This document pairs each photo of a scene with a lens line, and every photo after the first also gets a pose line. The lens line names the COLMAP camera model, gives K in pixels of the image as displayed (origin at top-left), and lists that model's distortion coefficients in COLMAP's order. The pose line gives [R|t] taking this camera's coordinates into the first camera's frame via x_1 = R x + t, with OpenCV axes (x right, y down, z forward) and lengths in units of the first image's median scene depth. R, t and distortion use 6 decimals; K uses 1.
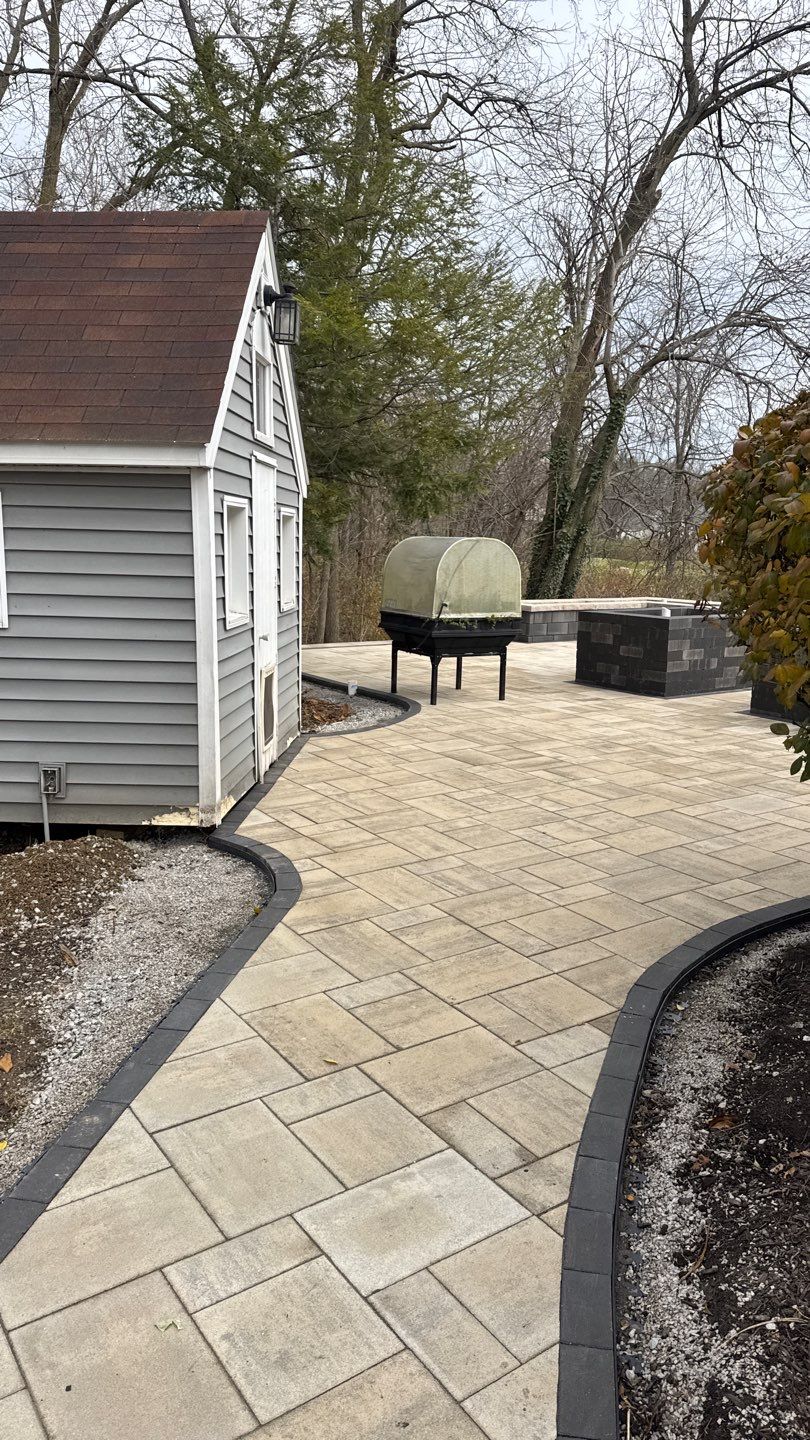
lens RADIAL K [[1036.9, 0, 410.8], [0, 1036.9, 685.7], [0, 0, 1]] dist [0.142527, -0.081408]
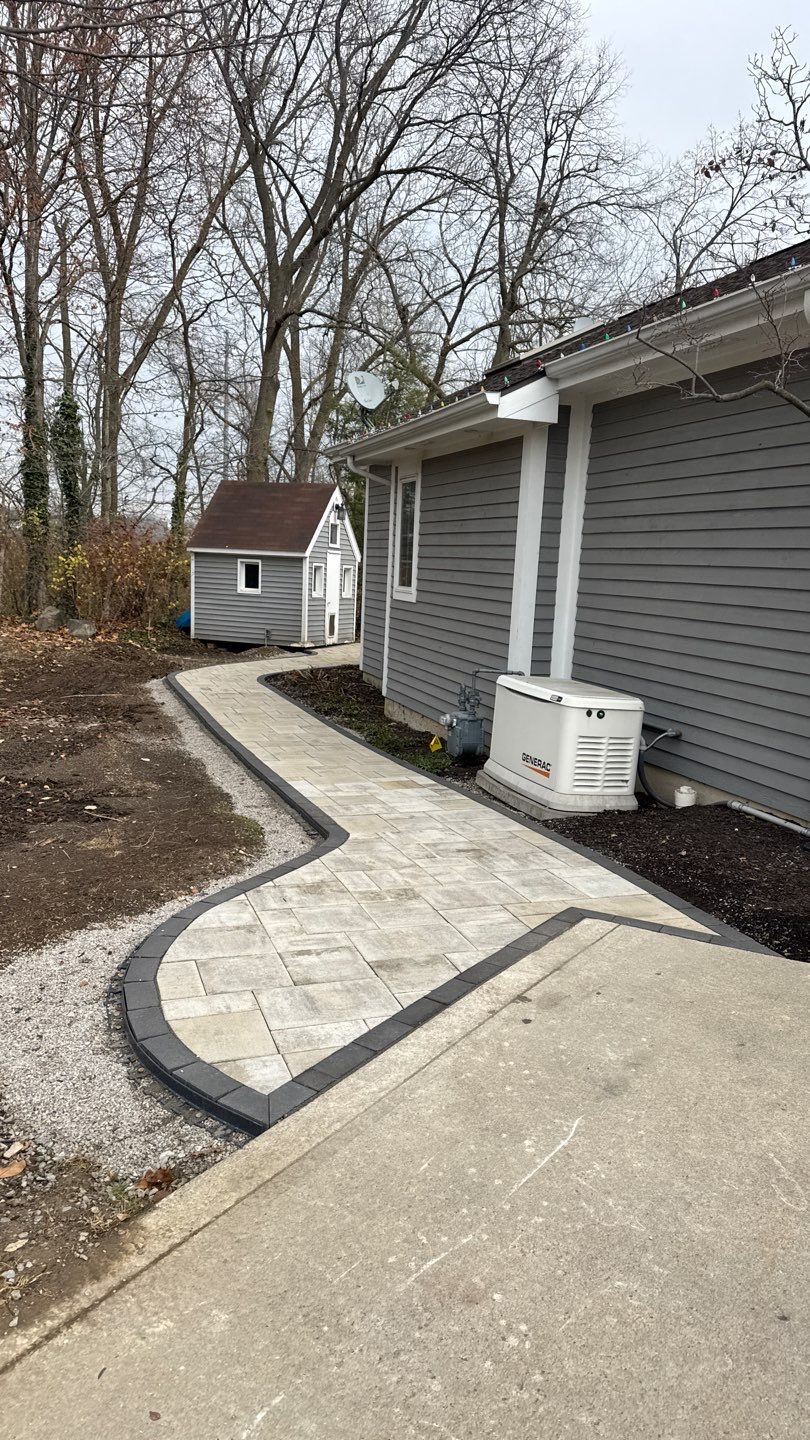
lens RADIAL K [[996.6, 0, 405.0], [0, 996.6, 720.0], [0, 0, 1]] dist [0.072861, -0.070583]
pose [[0.964468, 0.071419, -0.254363, 1.047294], [-0.071051, 0.997416, 0.010646, 0.310053], [0.254466, 0.007805, 0.967050, -2.305529]]
